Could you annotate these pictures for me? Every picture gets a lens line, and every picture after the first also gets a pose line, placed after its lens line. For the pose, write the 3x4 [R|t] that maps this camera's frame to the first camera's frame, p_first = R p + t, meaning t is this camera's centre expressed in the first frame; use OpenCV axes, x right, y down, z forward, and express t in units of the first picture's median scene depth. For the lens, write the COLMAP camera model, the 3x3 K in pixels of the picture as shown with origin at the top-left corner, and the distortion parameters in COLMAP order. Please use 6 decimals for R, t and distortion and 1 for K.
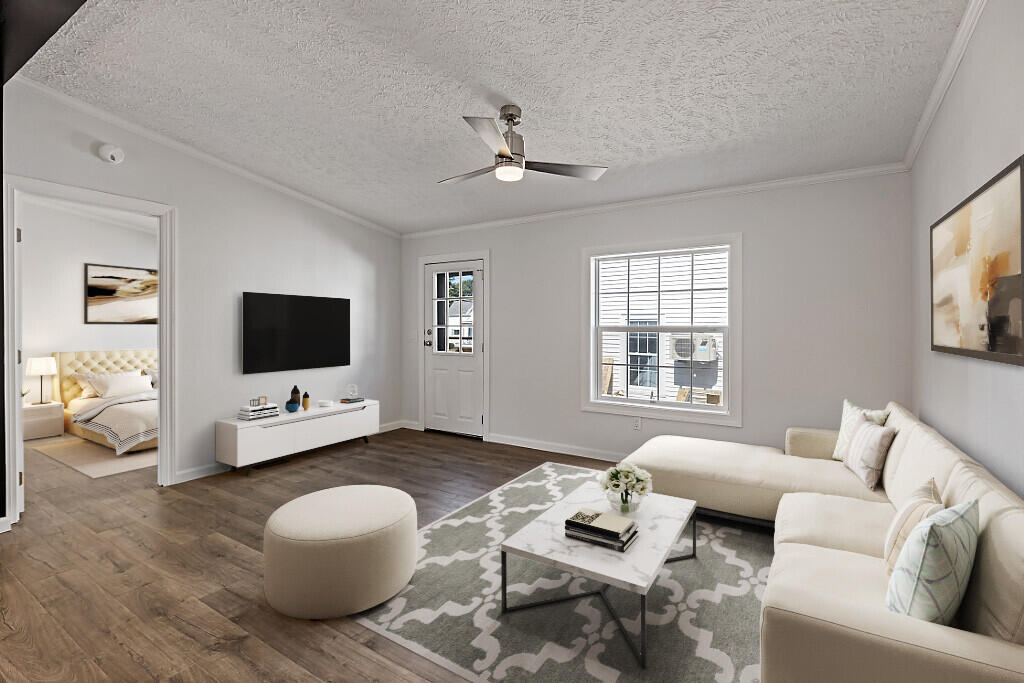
lens RADIAL K [[442.9, 0, 530.1], [0, 442.9, 302.3], [0, 0, 1]] dist [0.001112, 0.000093]
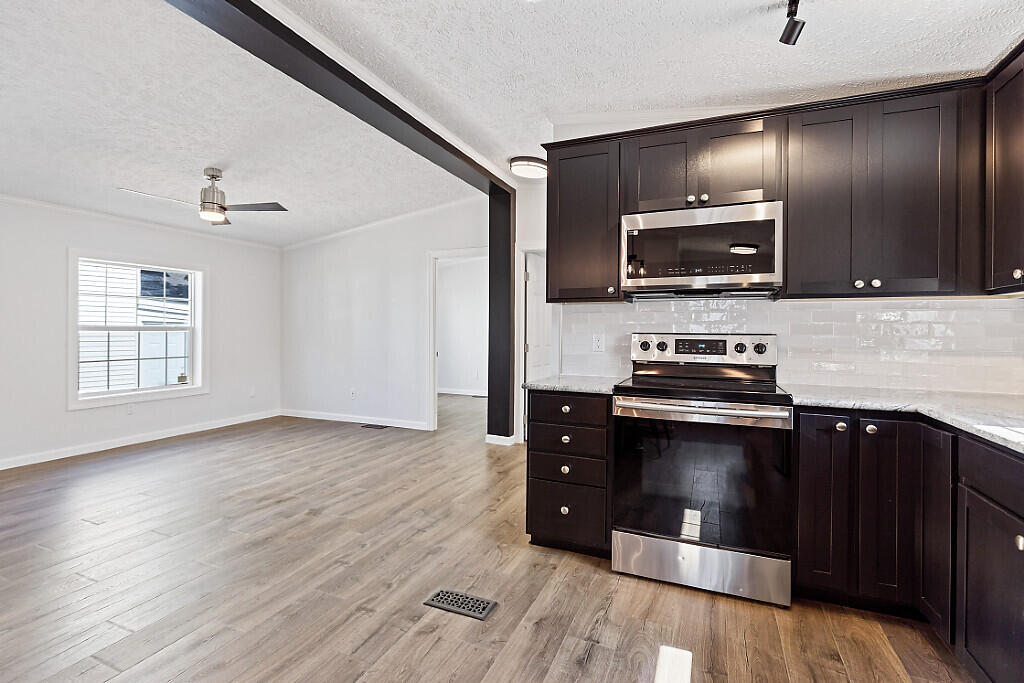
lens RADIAL K [[472.1, 0, 511.8], [0, 472.1, 329.3], [0, 0, 1]] dist [0.001565, -0.000175]
pose [[-0.153294, -0.002408, 0.988178, -1.260153], [-0.055917, 0.998416, -0.006241, 0.013503], [-0.986597, -0.056213, -0.153186, 0.215076]]
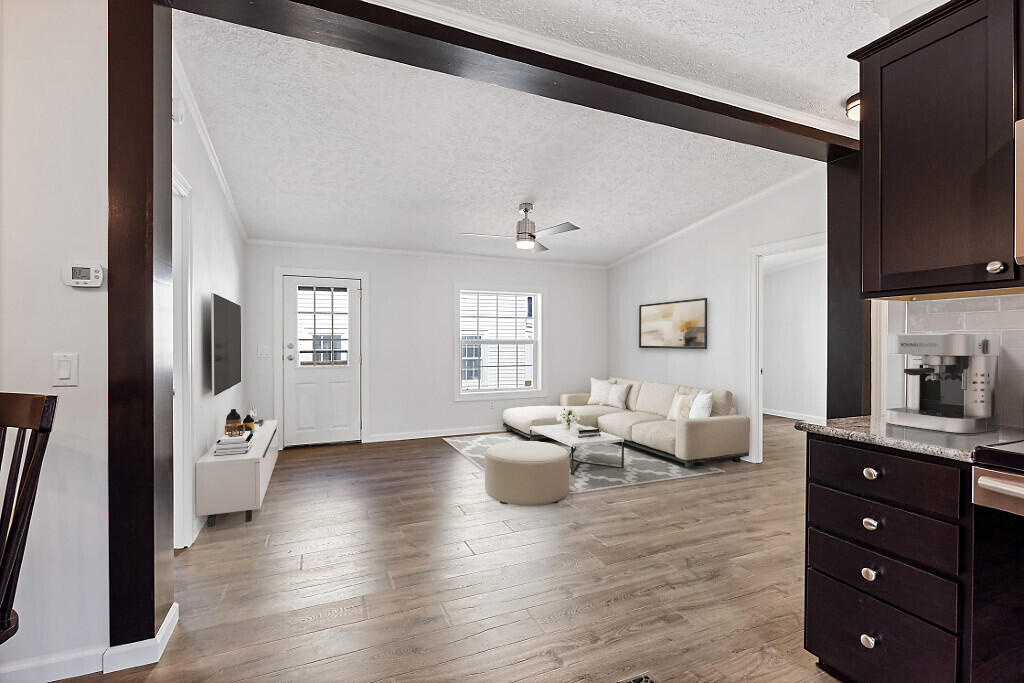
lens RADIAL K [[460.4, 0, 506.2], [0, 460.4, 342.0], [0, 0, 1]] dist [-0.001195, -0.000505]
pose [[0.575215, -0.003597, 0.817994, -1.108062], [-0.040749, 0.998623, 0.033046, 0.005924], [-0.816986, -0.052341, 0.574277, 0.064171]]
